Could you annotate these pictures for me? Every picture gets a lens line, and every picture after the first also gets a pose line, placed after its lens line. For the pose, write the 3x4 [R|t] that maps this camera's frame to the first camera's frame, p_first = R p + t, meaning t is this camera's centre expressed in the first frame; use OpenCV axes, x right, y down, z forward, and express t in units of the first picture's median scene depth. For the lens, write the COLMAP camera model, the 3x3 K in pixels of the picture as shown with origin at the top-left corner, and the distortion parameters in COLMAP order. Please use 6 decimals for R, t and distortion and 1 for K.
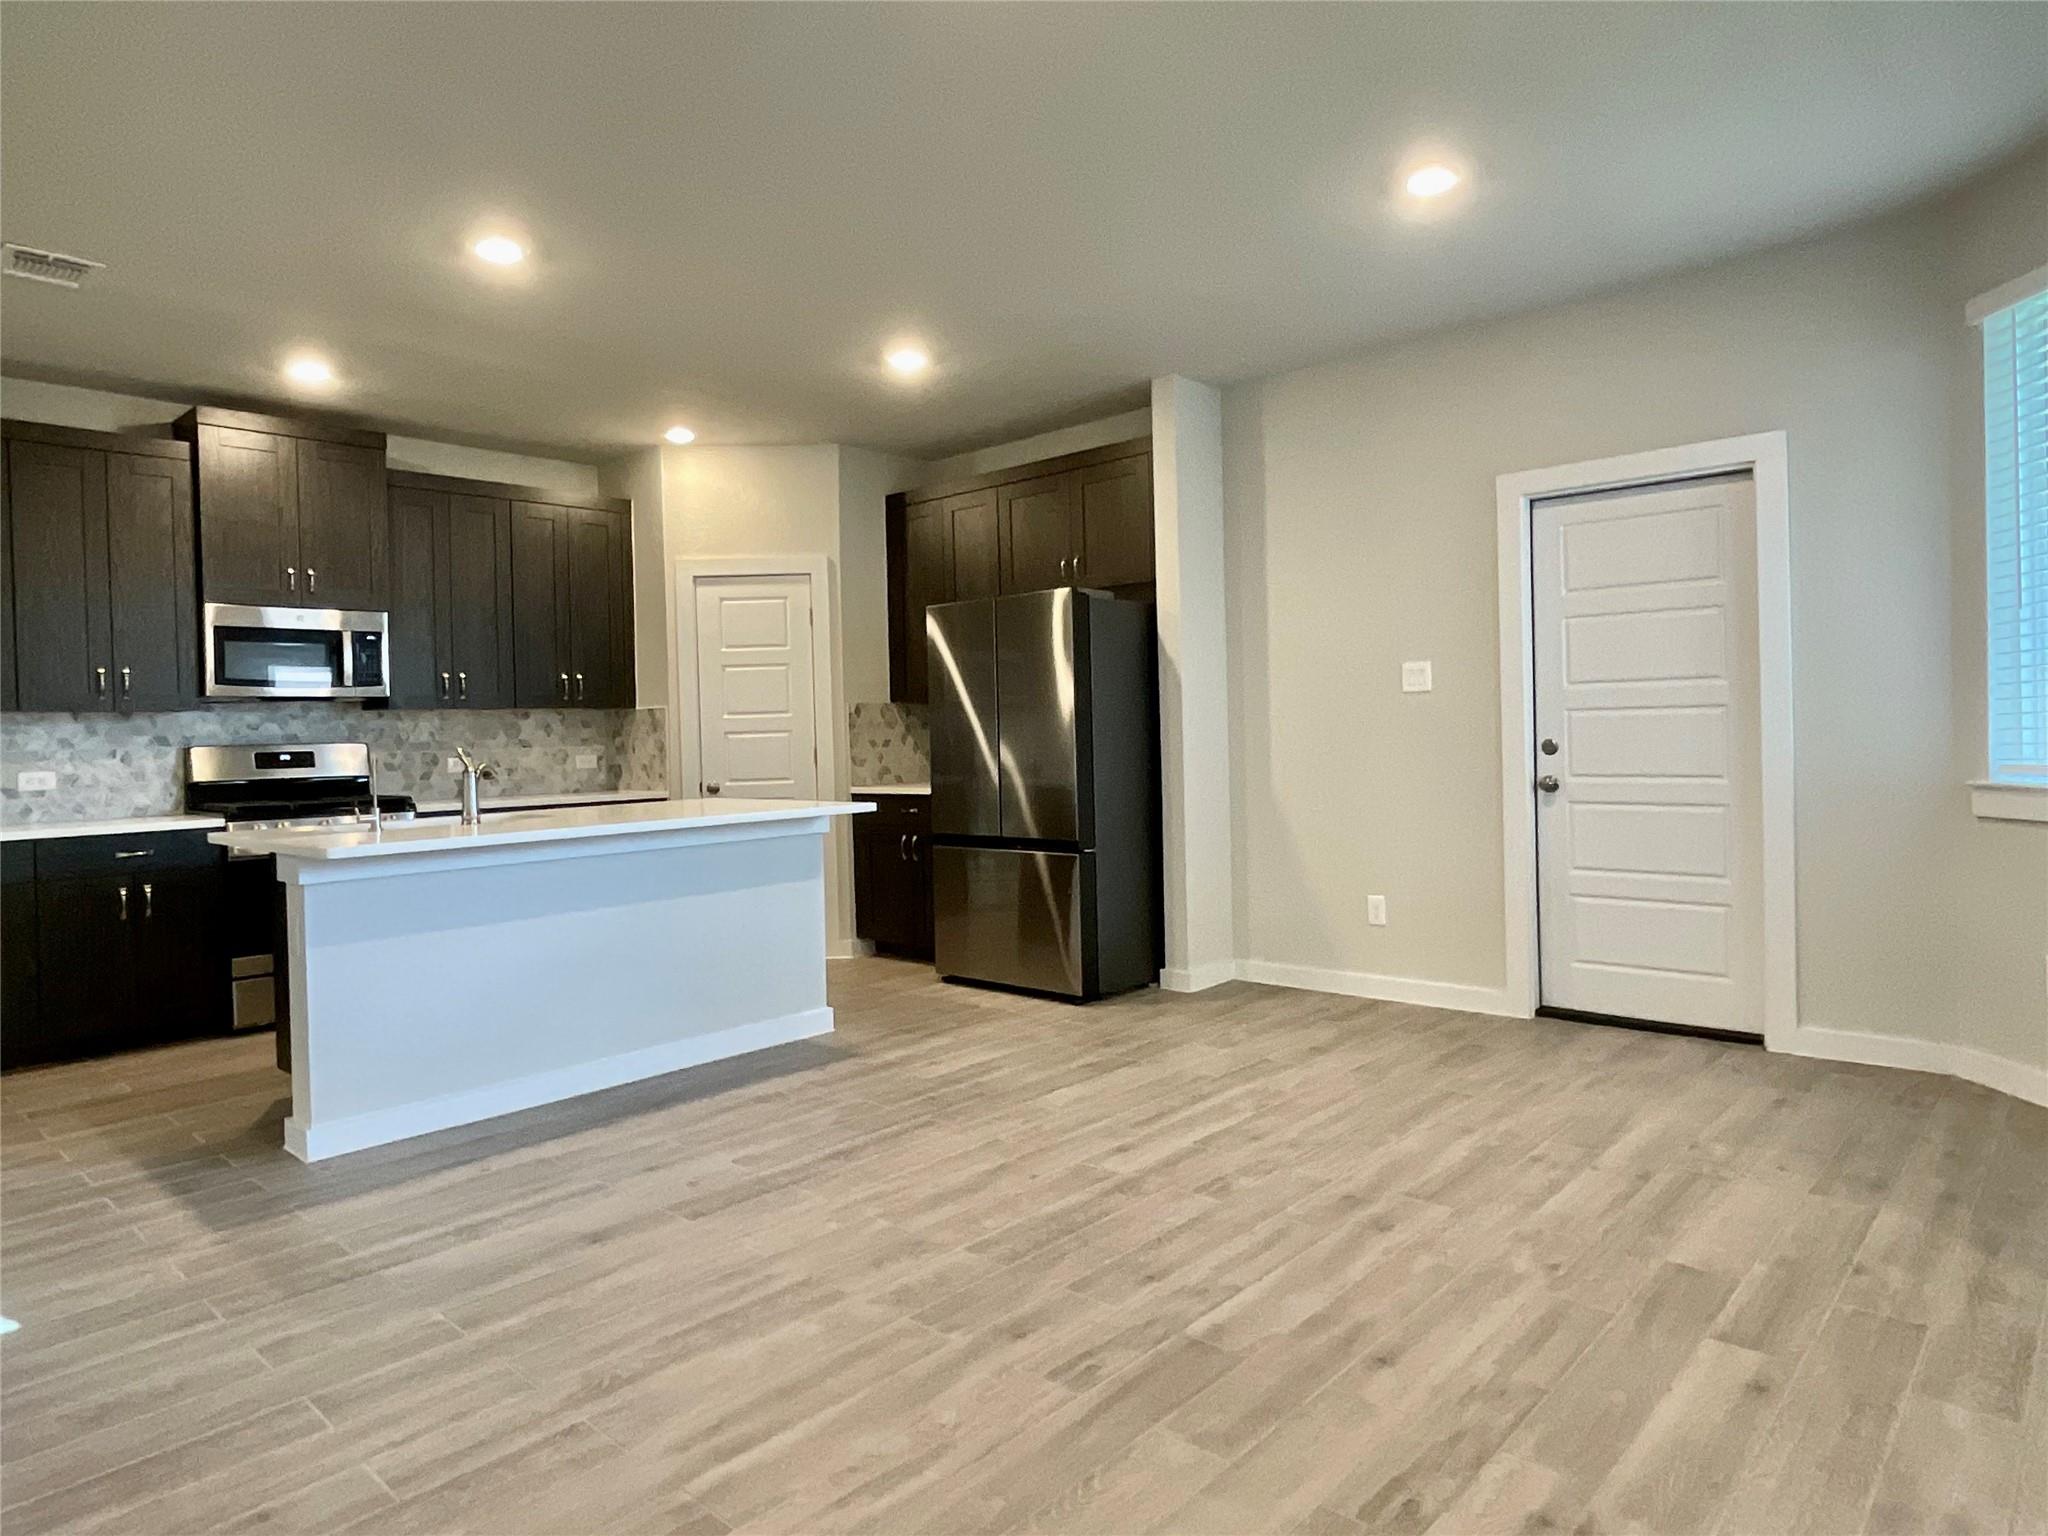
lens RADIAL K [[1219.8, 0, 1018.8], [0, 1219.8, 739.0], [0, 0, 1]] dist [-0.002006, 0.002014]
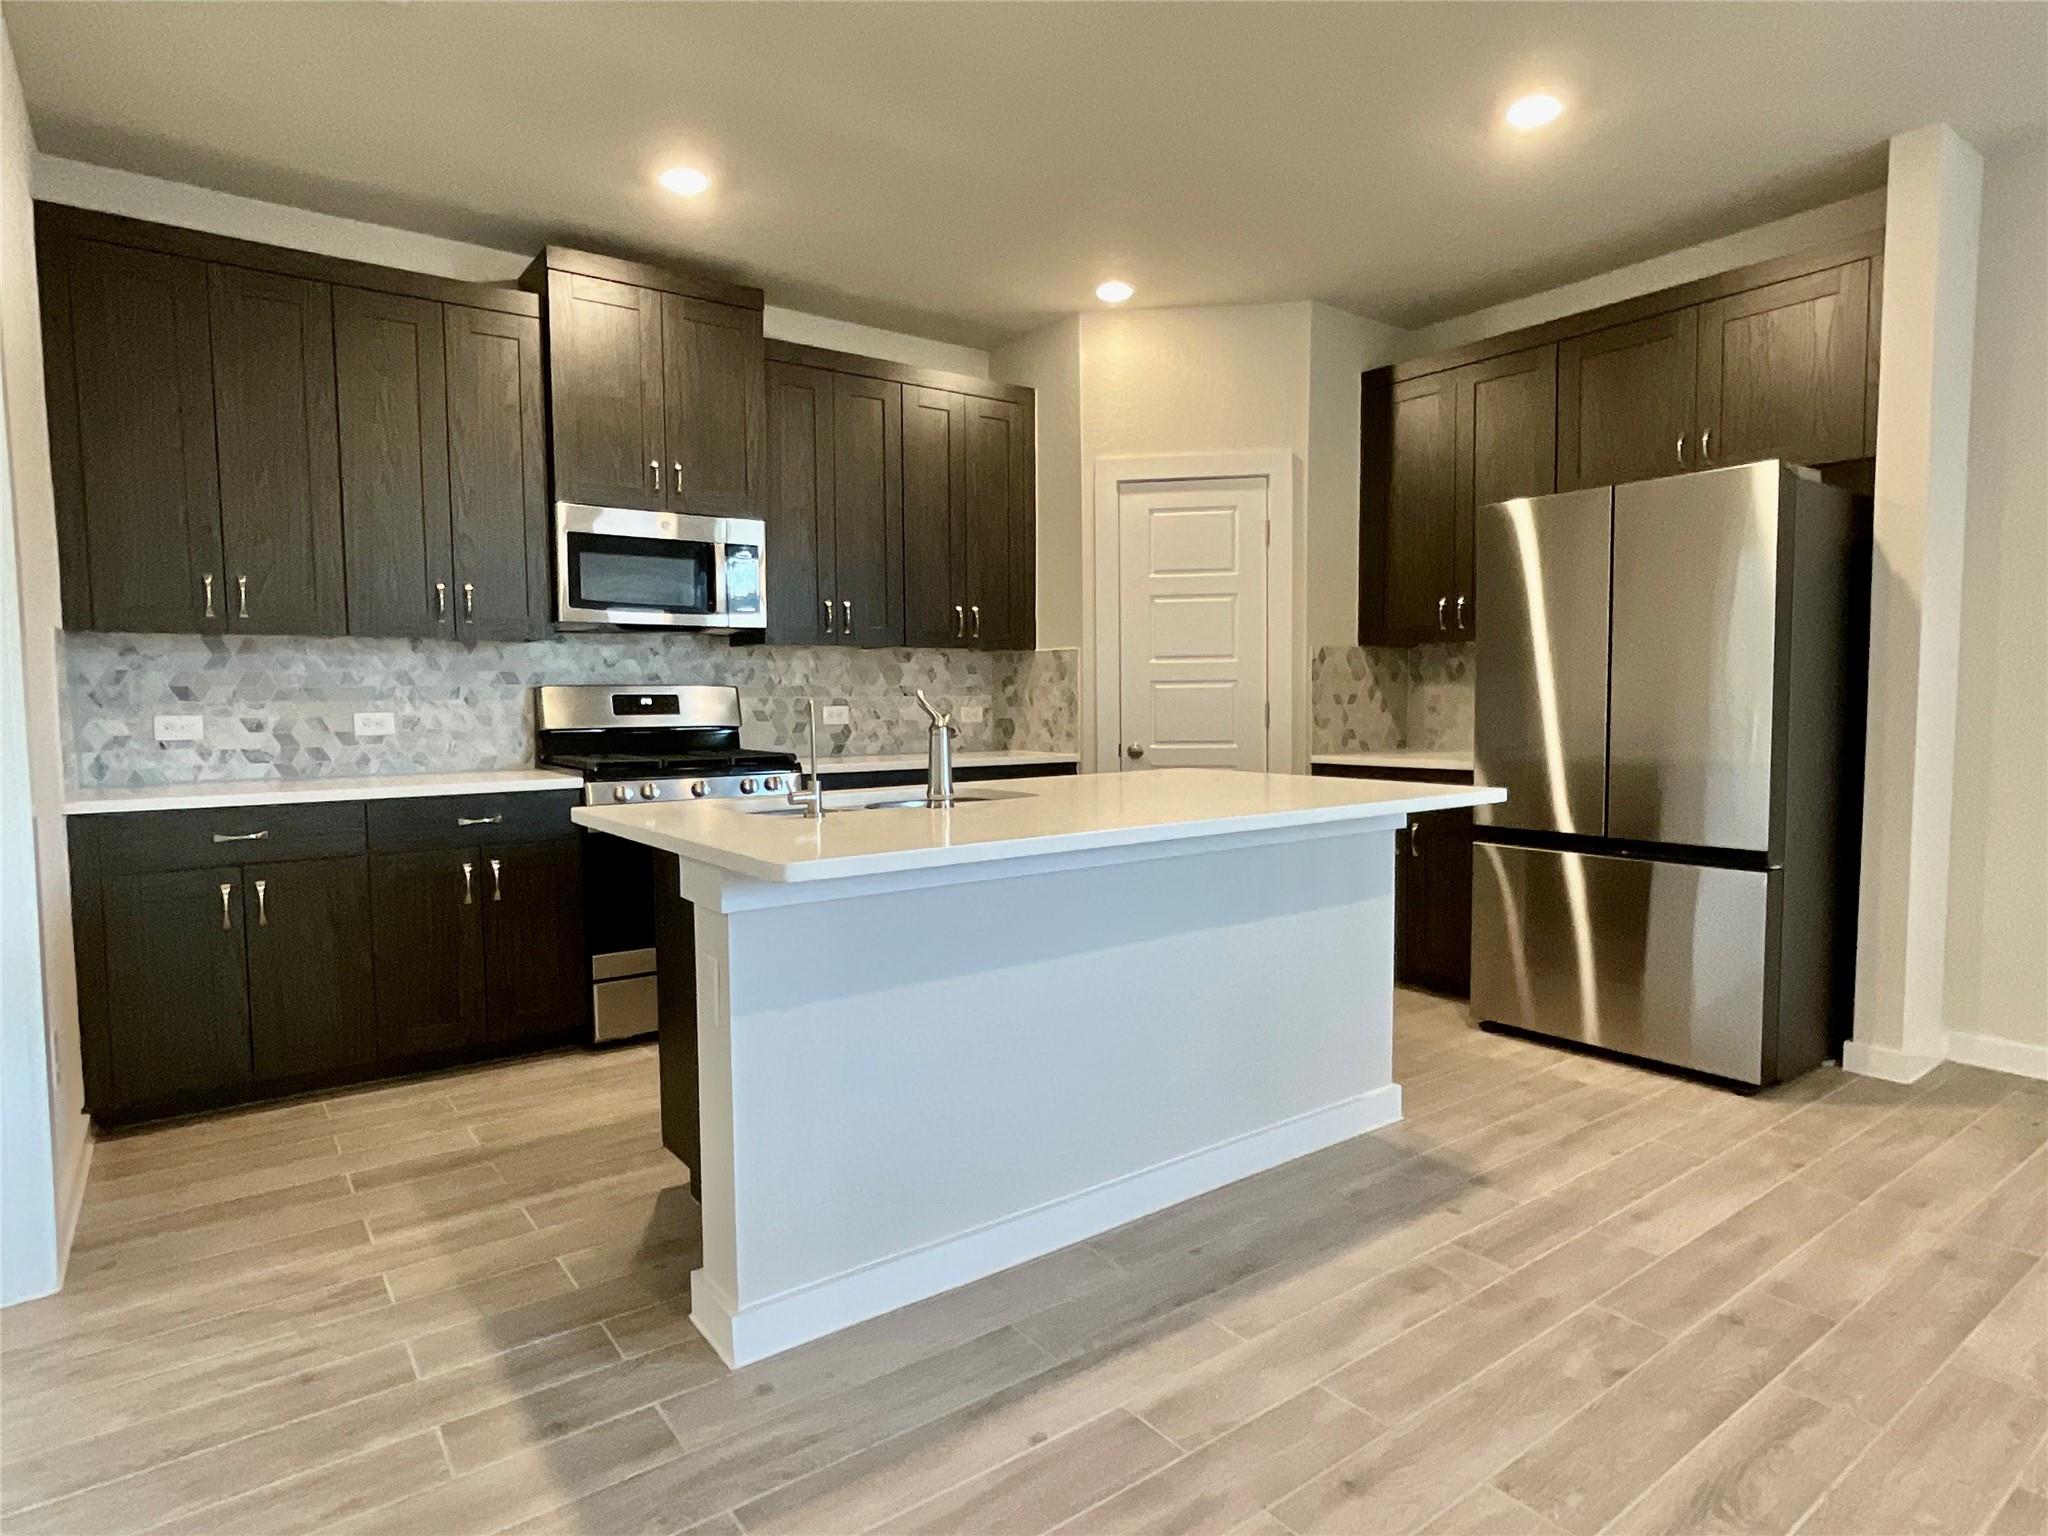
lens RADIAL K [[1132.3, 0, 1024.0], [0, 1132.3, 768.0], [0, 0, 1]] dist [0.000741, -0.001262]
pose [[0.982445, 0.030738, -0.184001, -0.222493], [-0.019530, 0.997859, 0.062417, 0.007739], [0.185526, -0.057728, 0.980942, 0.315340]]
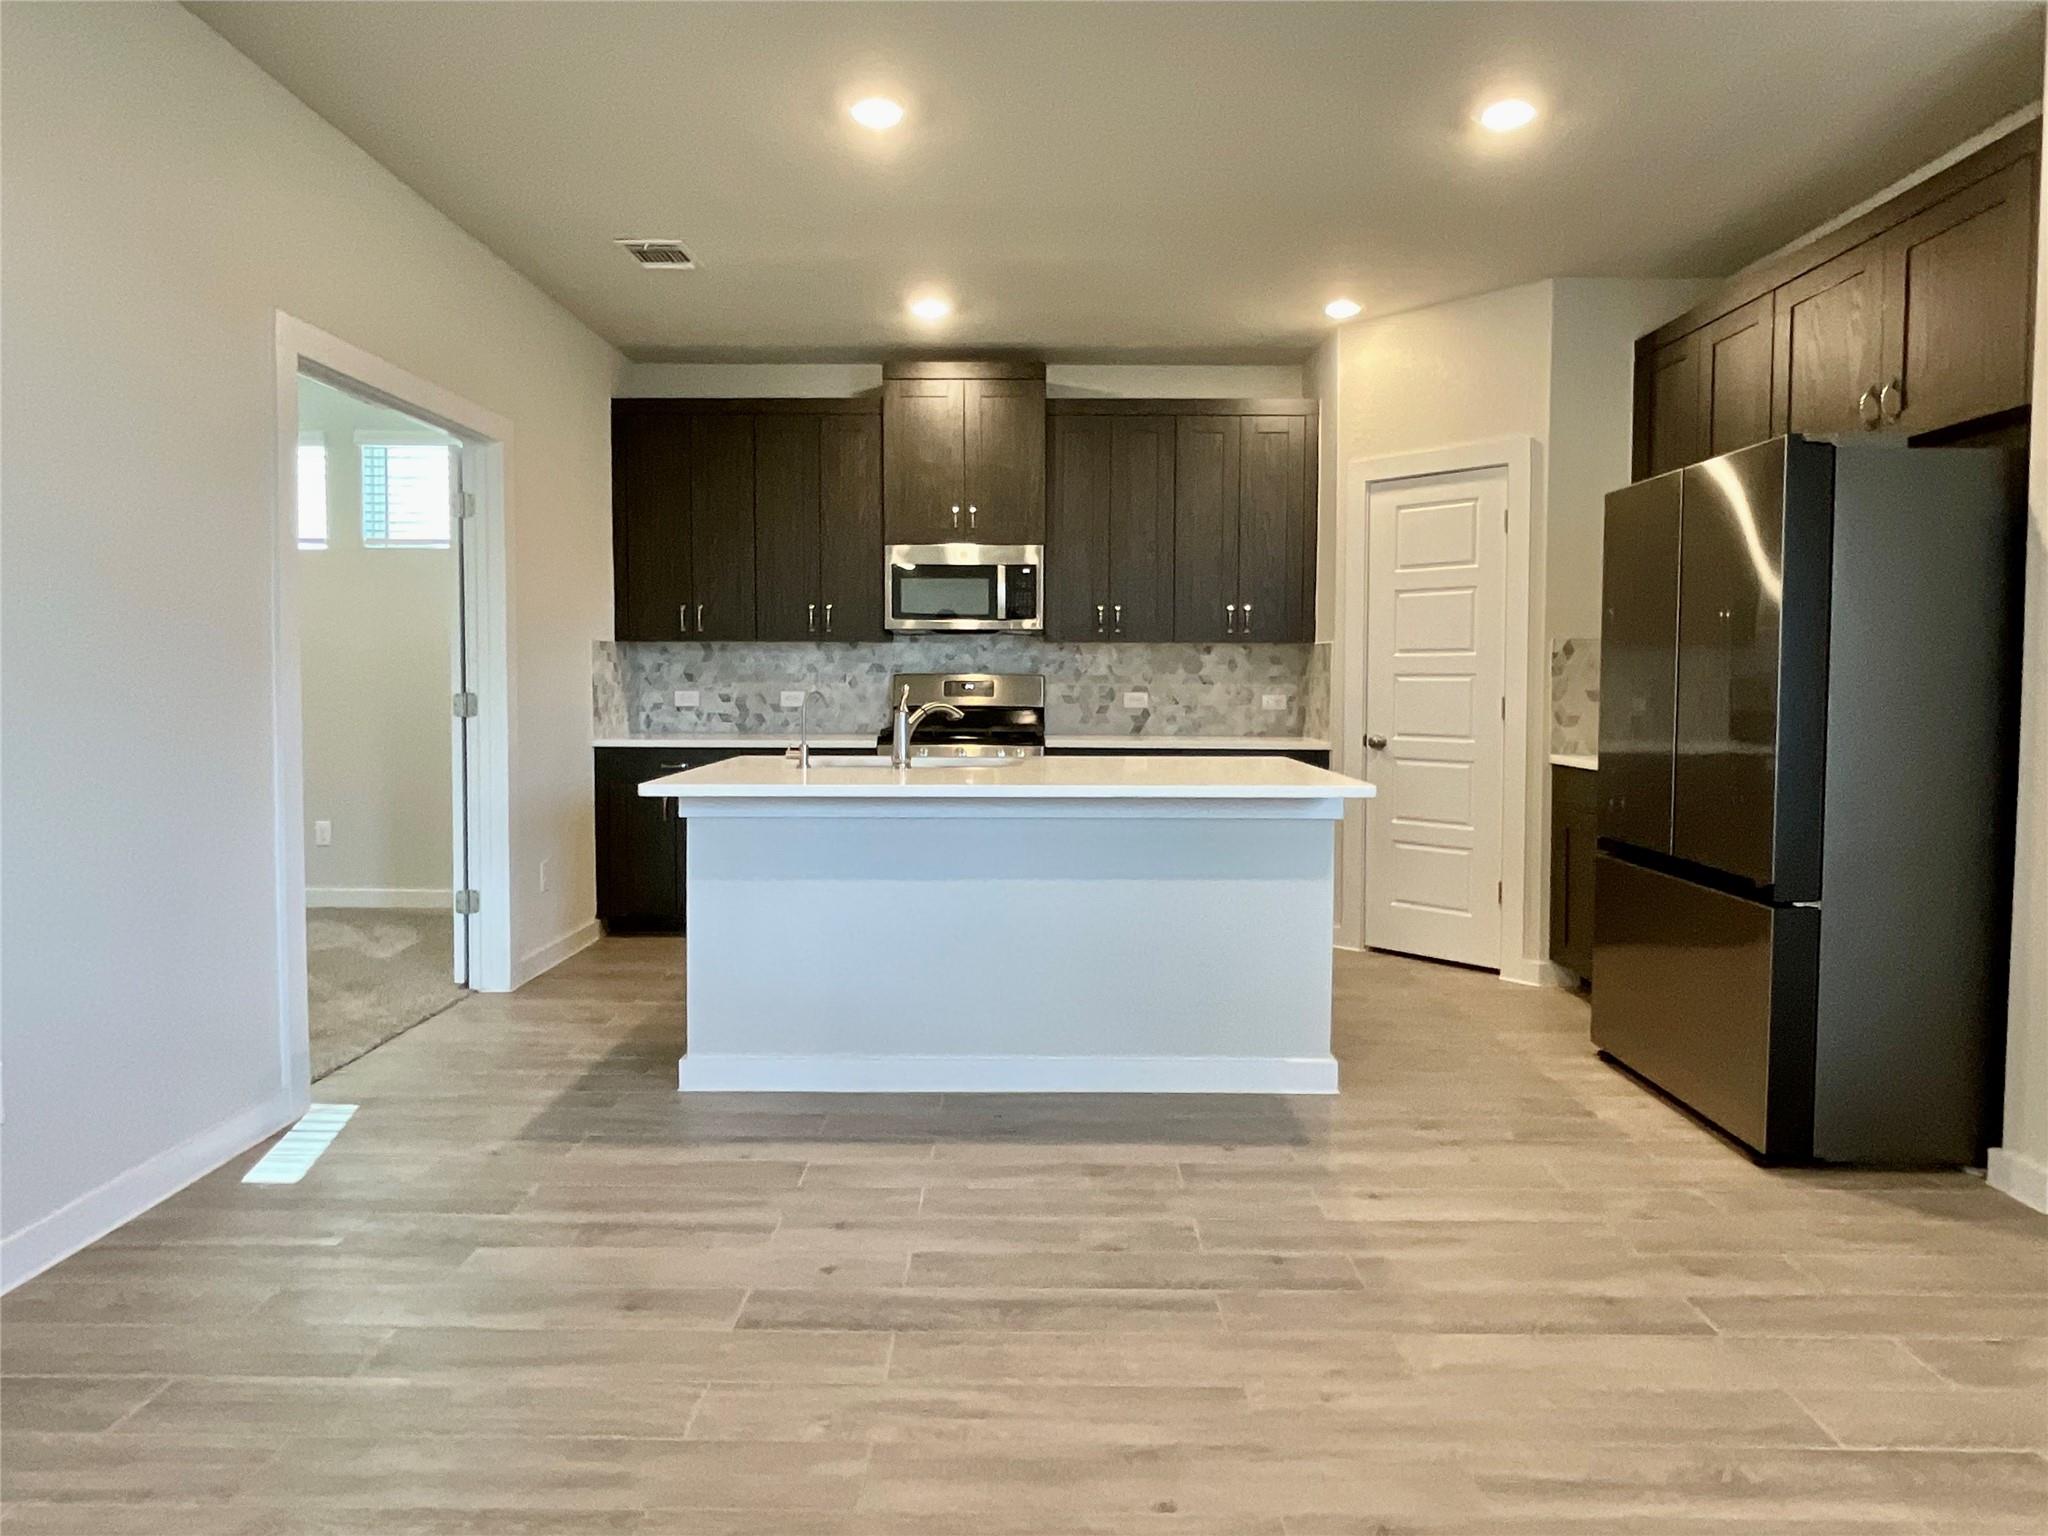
lens RADIAL K [[1176.6, 0, 1041.2], [0, 1176.6, 718.0], [0, 0, 1]] dist [-0.002025, 0.002446]
pose [[0.679492, 0.055779, -0.731560, 0.202646], [-0.027096, 0.998333, 0.050952, -0.011482], [0.733183, -0.014799, 0.679871, 0.359979]]
